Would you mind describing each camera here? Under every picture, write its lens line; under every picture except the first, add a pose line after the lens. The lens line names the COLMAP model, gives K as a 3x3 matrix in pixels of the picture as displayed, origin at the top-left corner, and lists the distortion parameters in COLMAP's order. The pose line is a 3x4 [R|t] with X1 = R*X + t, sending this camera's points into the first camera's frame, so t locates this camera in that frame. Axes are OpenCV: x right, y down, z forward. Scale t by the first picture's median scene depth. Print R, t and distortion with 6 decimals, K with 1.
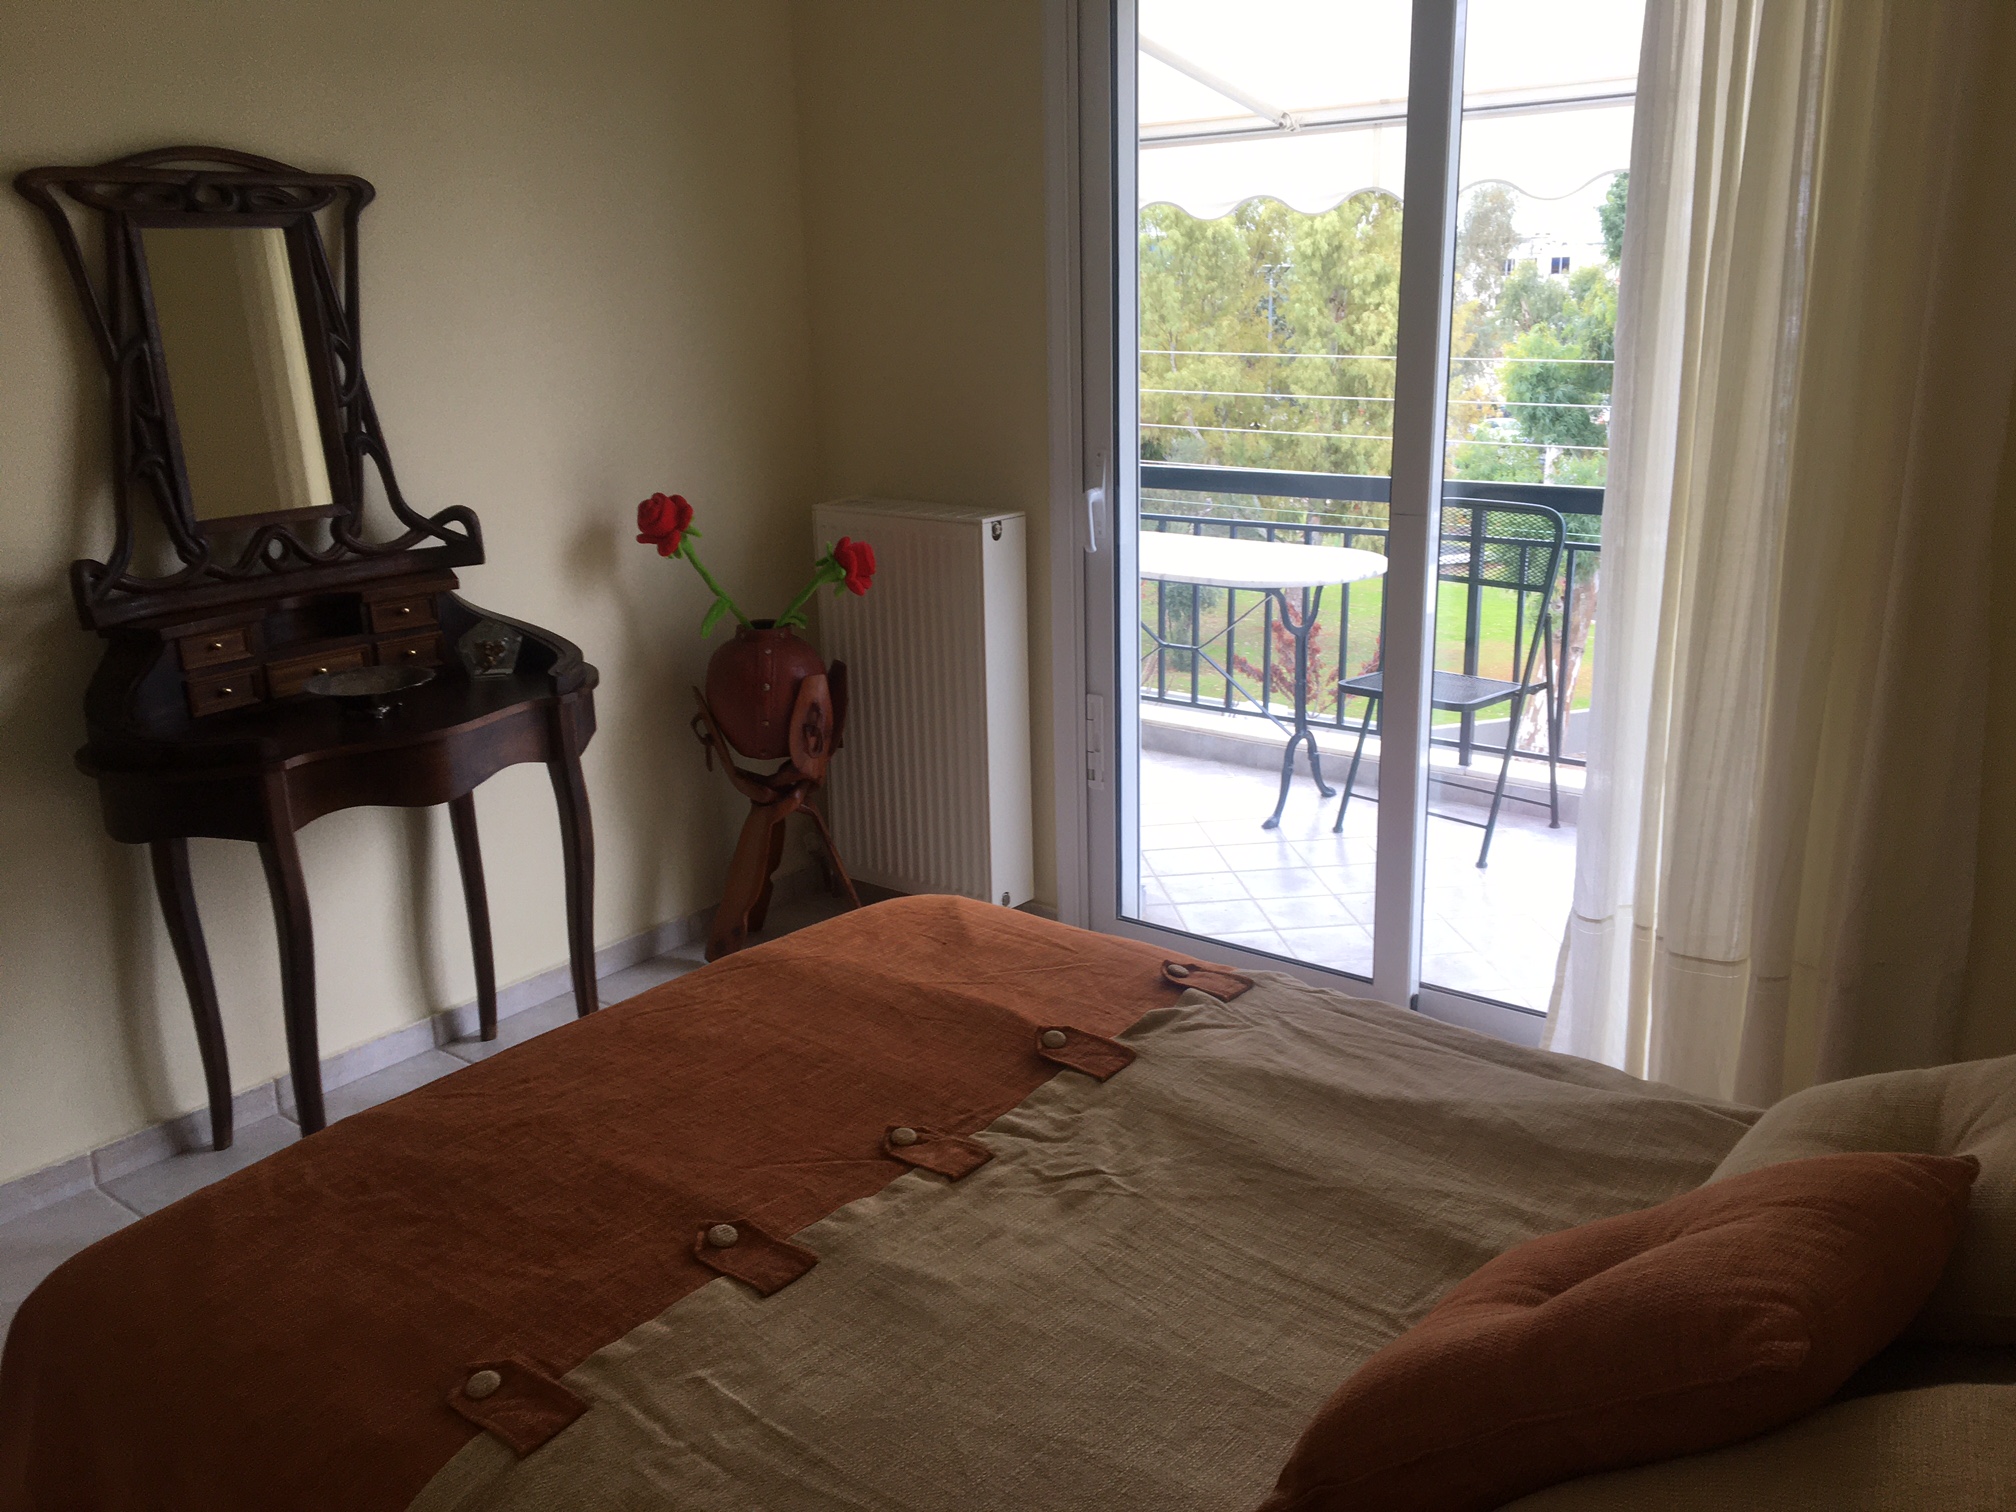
lens RADIAL K [[1674.2, 0, 1008.0], [0, 1674.2, 756.0], [0, 0, 1]] dist [-0.005489, -0.001859]
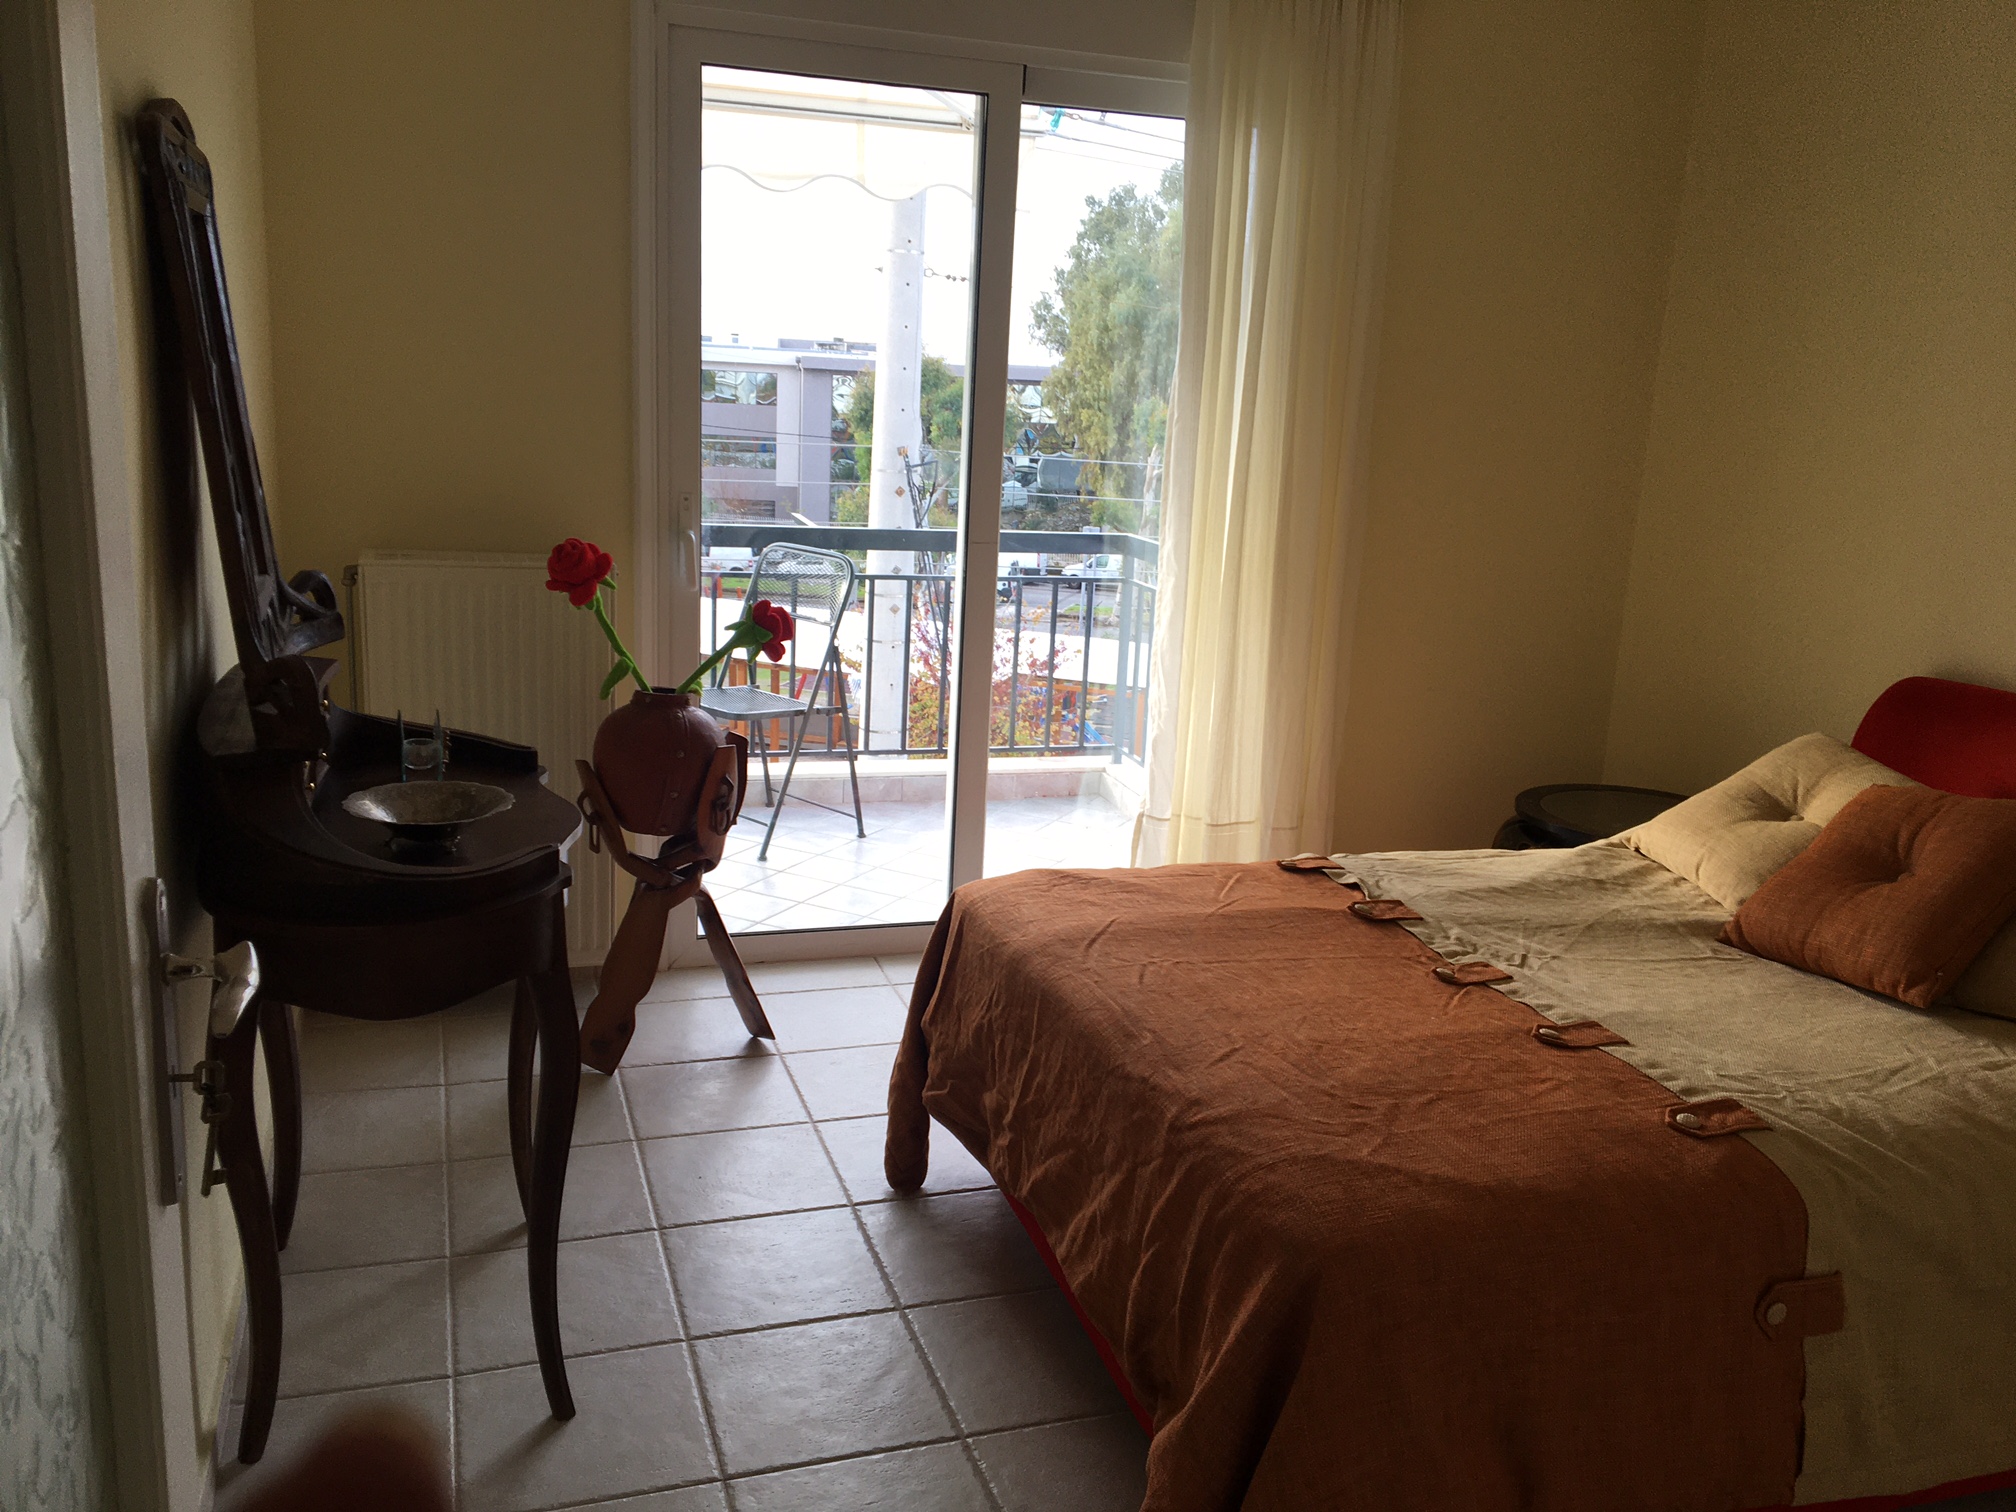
lens RADIAL K [[1674.2, 0, 1008.0], [0, 1674.2, 756.0], [0, 0, 1]] dist [-0.005489, -0.001859]
pose [[0.496489, -0.120305, 0.859666, -0.644807], [0.160702, 0.985969, 0.045169, -0.031647], [-0.853038, 0.115724, 0.508856, 0.269301]]
